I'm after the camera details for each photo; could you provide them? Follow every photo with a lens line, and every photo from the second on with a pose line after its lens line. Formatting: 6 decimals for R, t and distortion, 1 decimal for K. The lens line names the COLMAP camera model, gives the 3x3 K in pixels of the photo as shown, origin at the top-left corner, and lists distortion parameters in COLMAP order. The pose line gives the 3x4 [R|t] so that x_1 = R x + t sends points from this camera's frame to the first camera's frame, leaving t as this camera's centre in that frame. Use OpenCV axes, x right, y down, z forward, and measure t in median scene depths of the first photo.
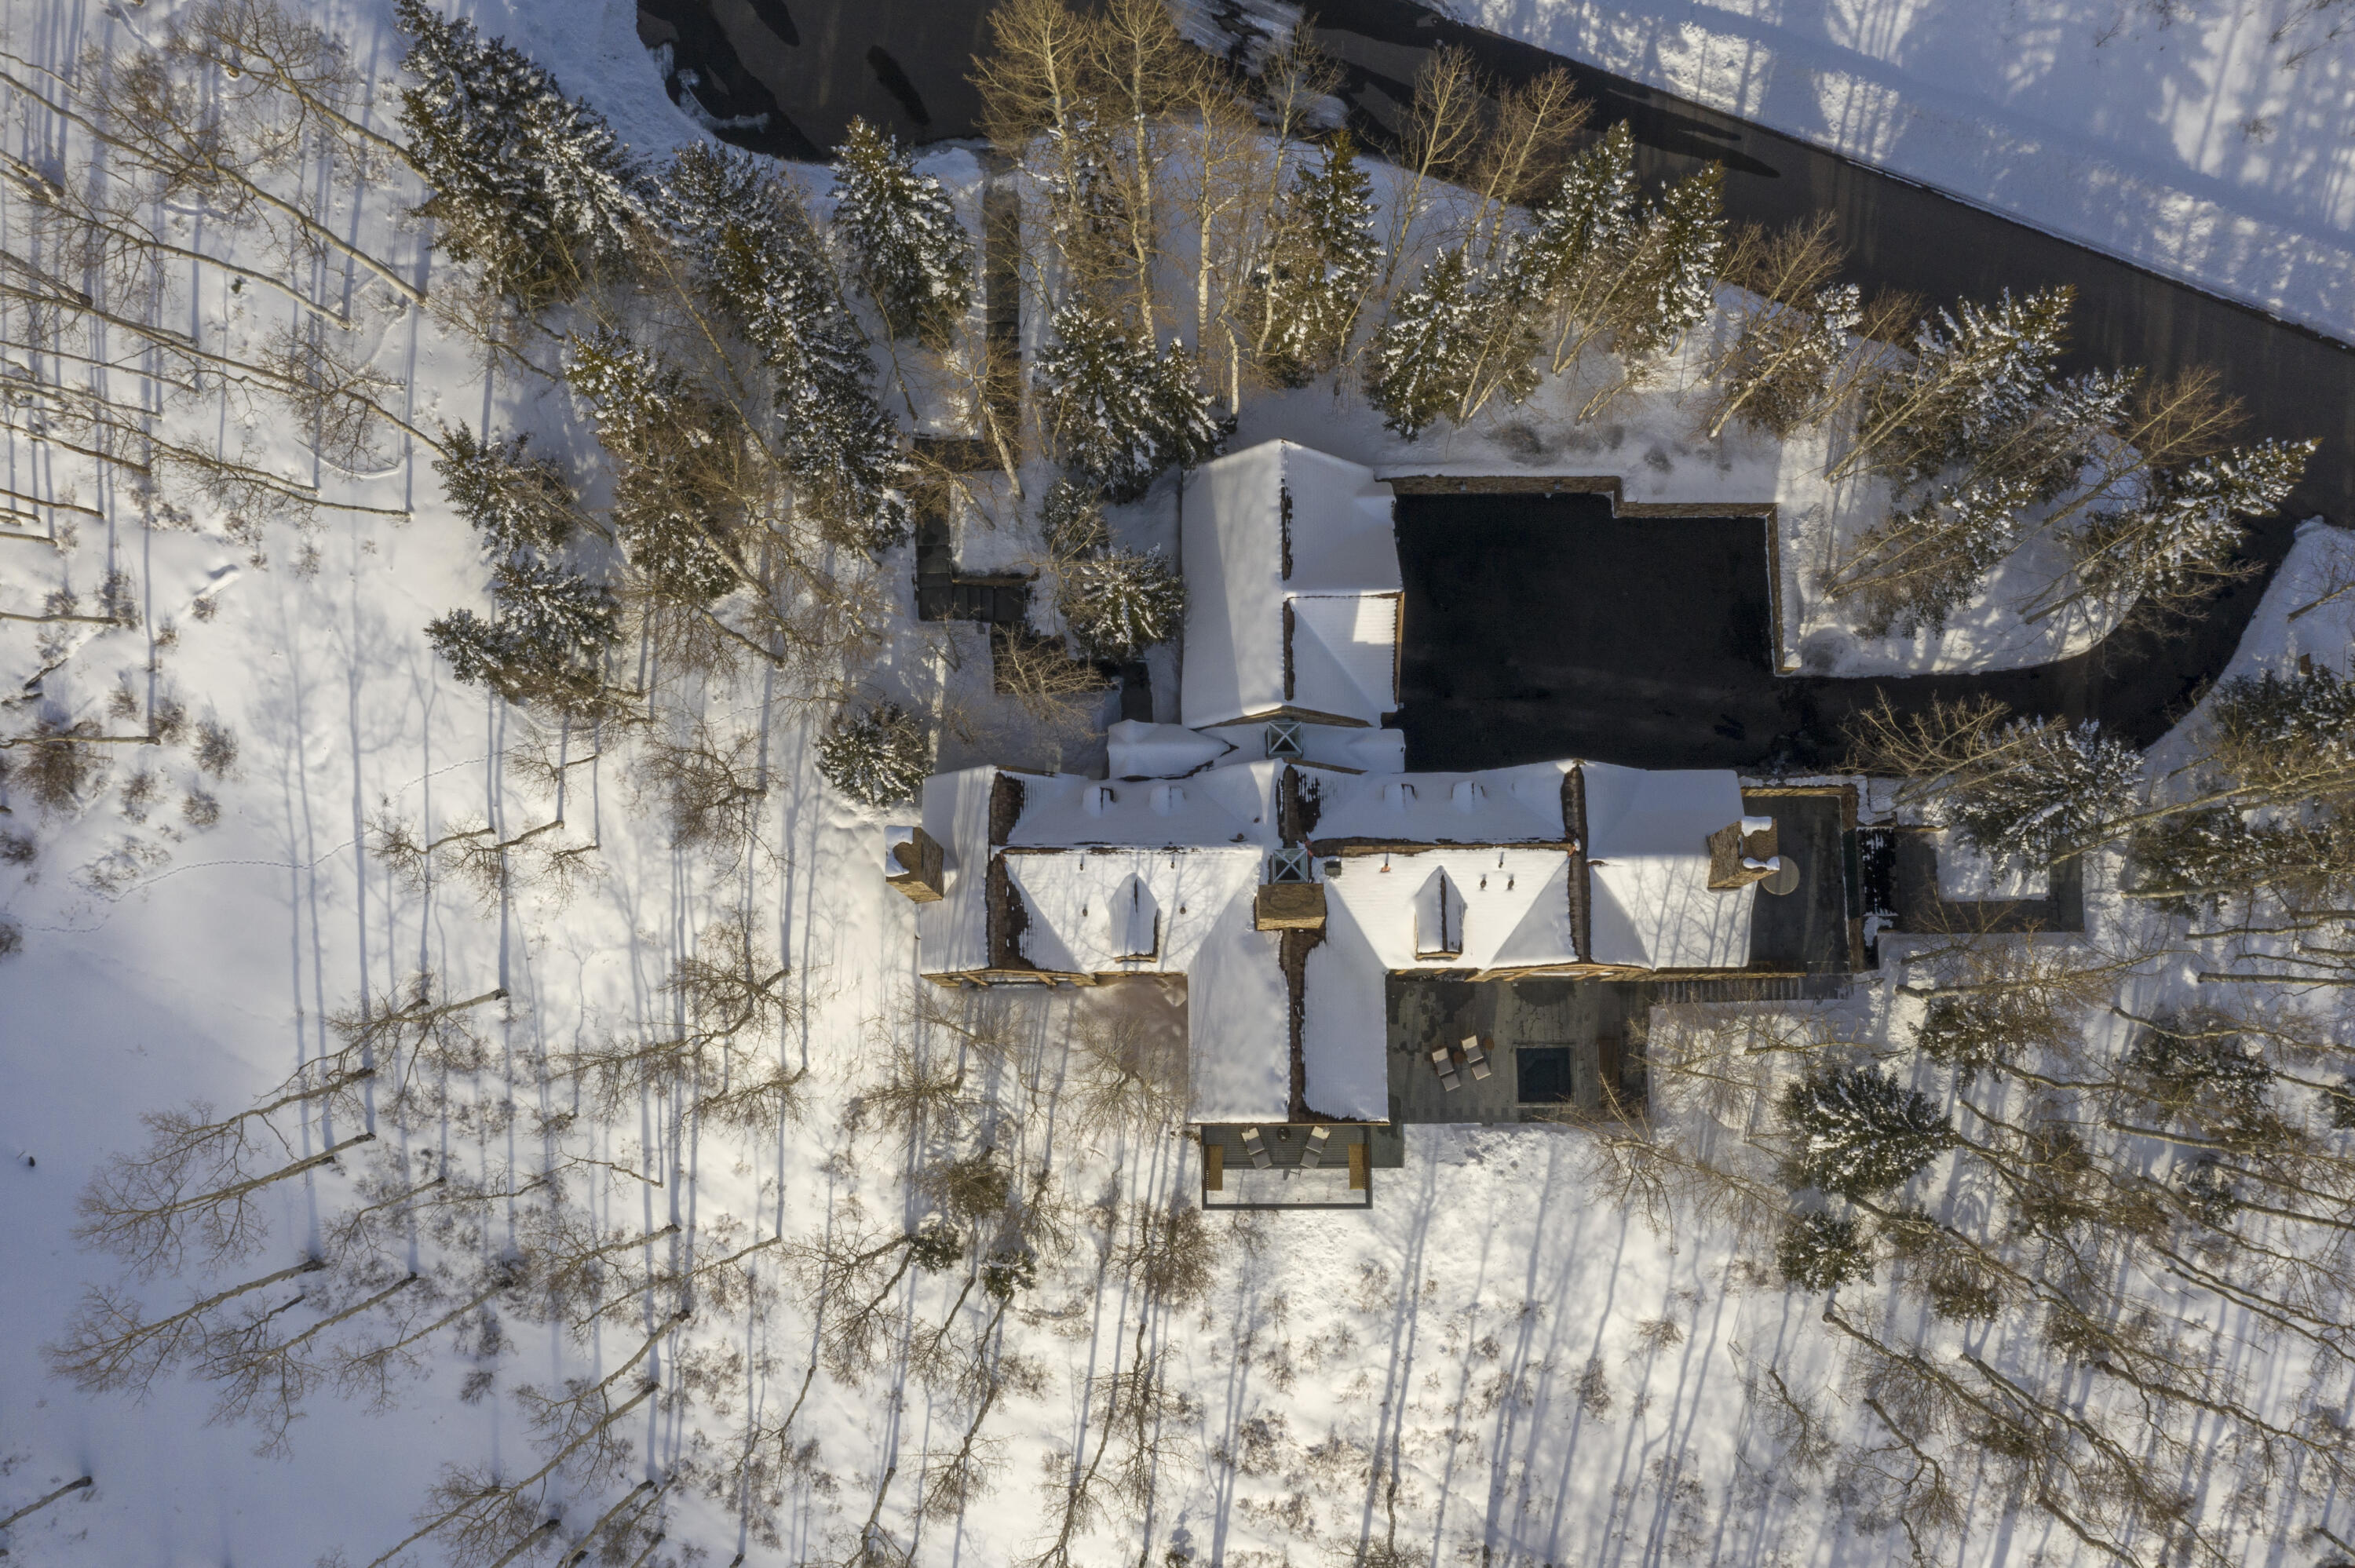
lens RADIAL K [[1863.0, 0, 1209.1], [0, 1863.0, 845.8], [0, 0, 1]] dist [-0.008664, 0.009730]
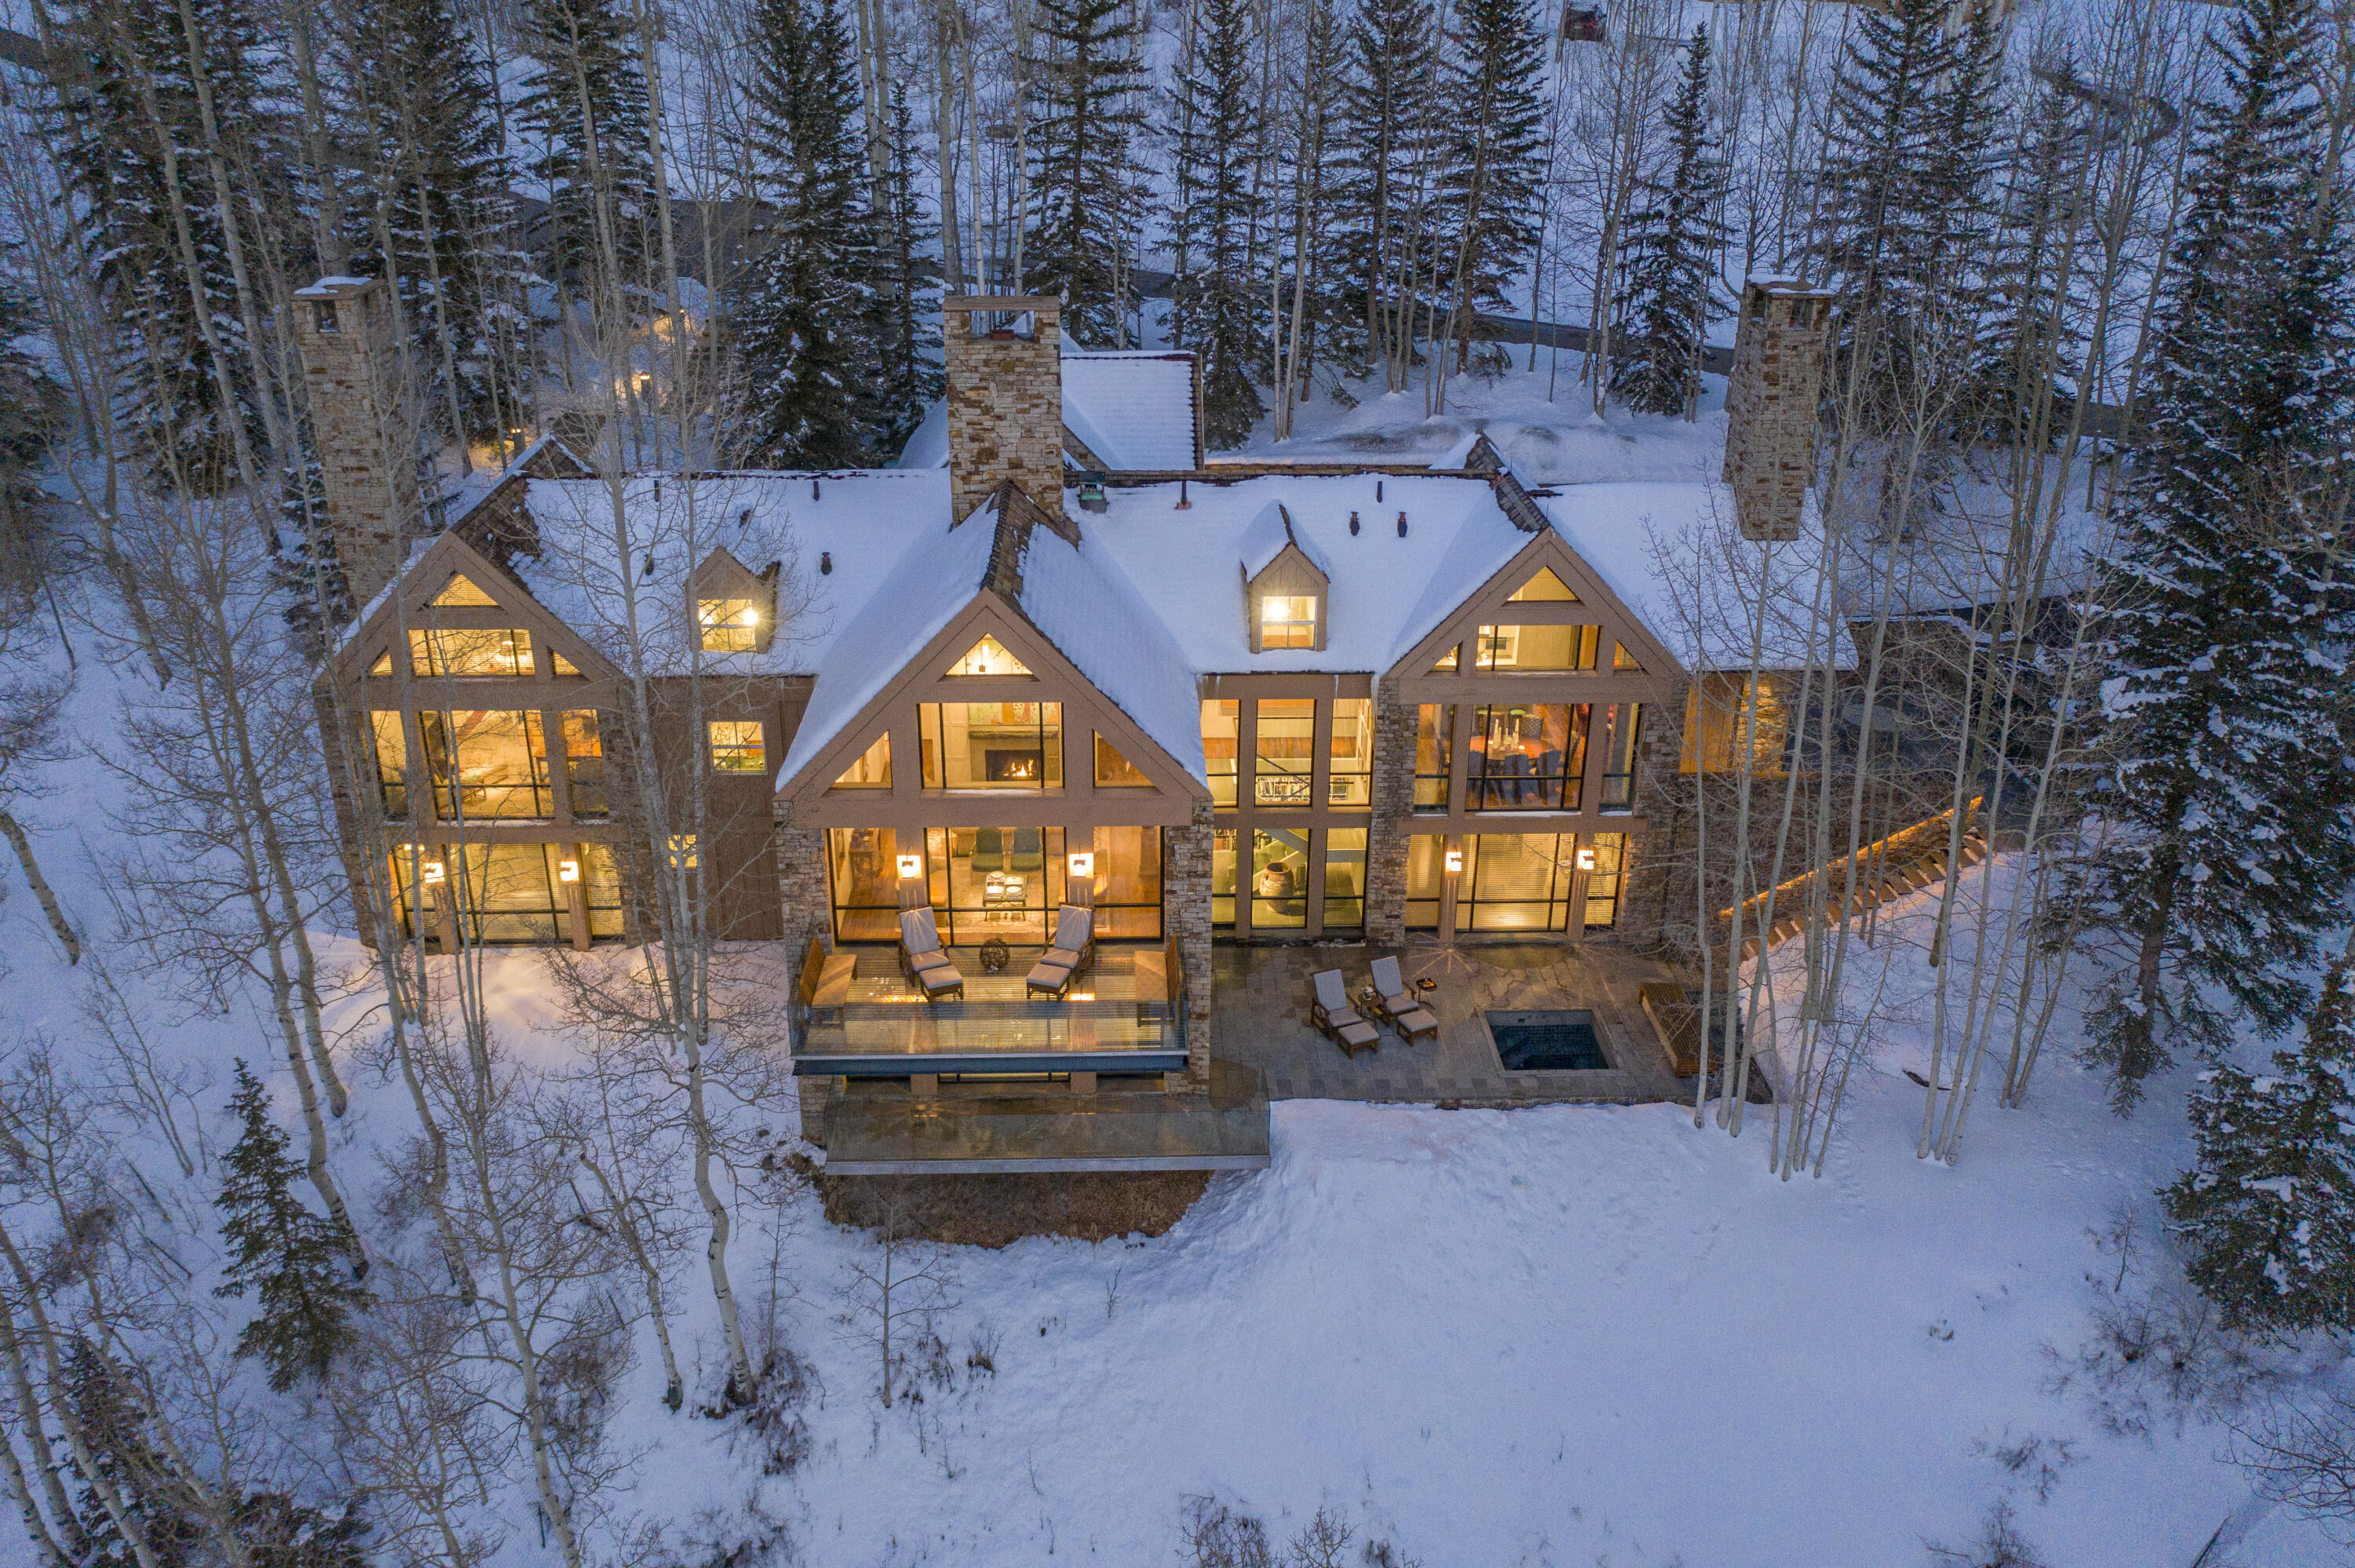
lens RADIAL K [[1860.8, 0, 1175.7], [0, 1860.8, 816.6], [0, 0, 1]] dist [-0.001911, -0.006227]
pose [[0.999658, 0.000640, 0.026140, 0.066744], [0.021375, 0.555816, -0.831030, 0.477723], [-0.015061, 0.831305, 0.555612, 0.657784]]
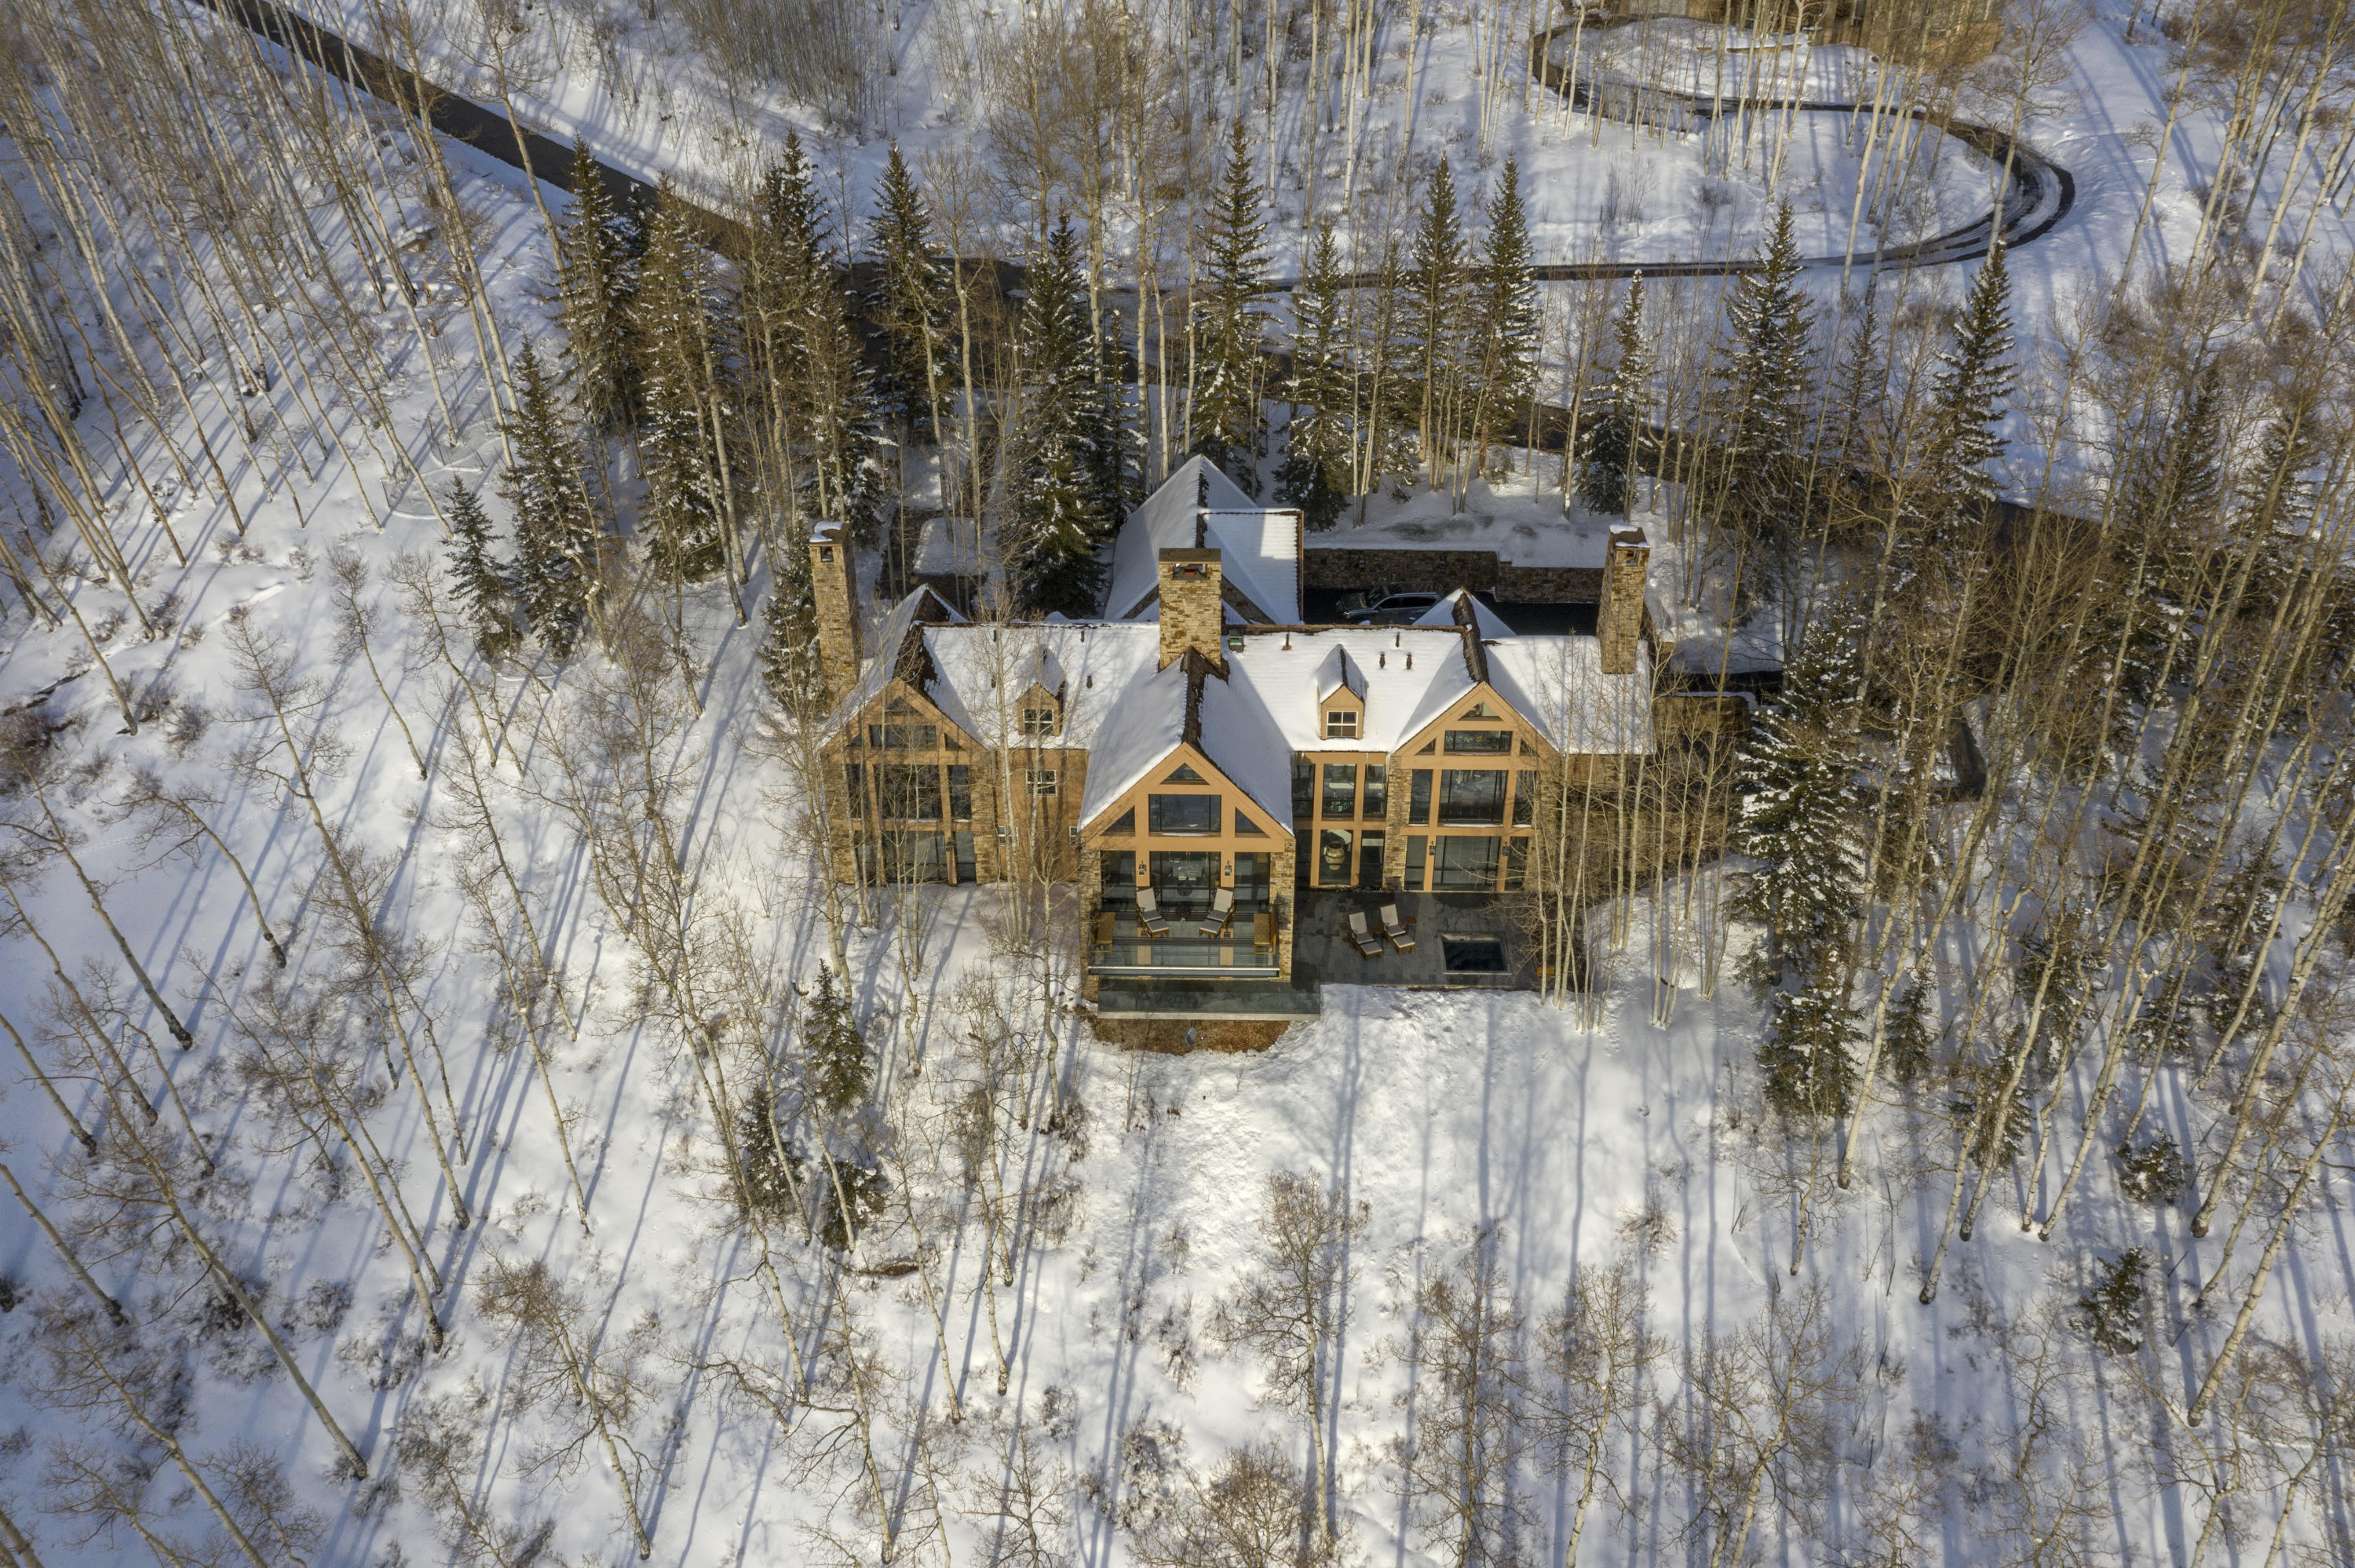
lens RADIAL K [[1863.0, 0, 1209.1], [0, 1863.0, 845.8], [0, 0, 1]] dist [-0.008664, 0.009730]
pose [[0.999600, 0.022298, -0.017411, 0.062214], [-0.027902, 0.675483, -0.736847, 0.741386], [-0.004669, 0.737038, 0.675835, 0.329882]]
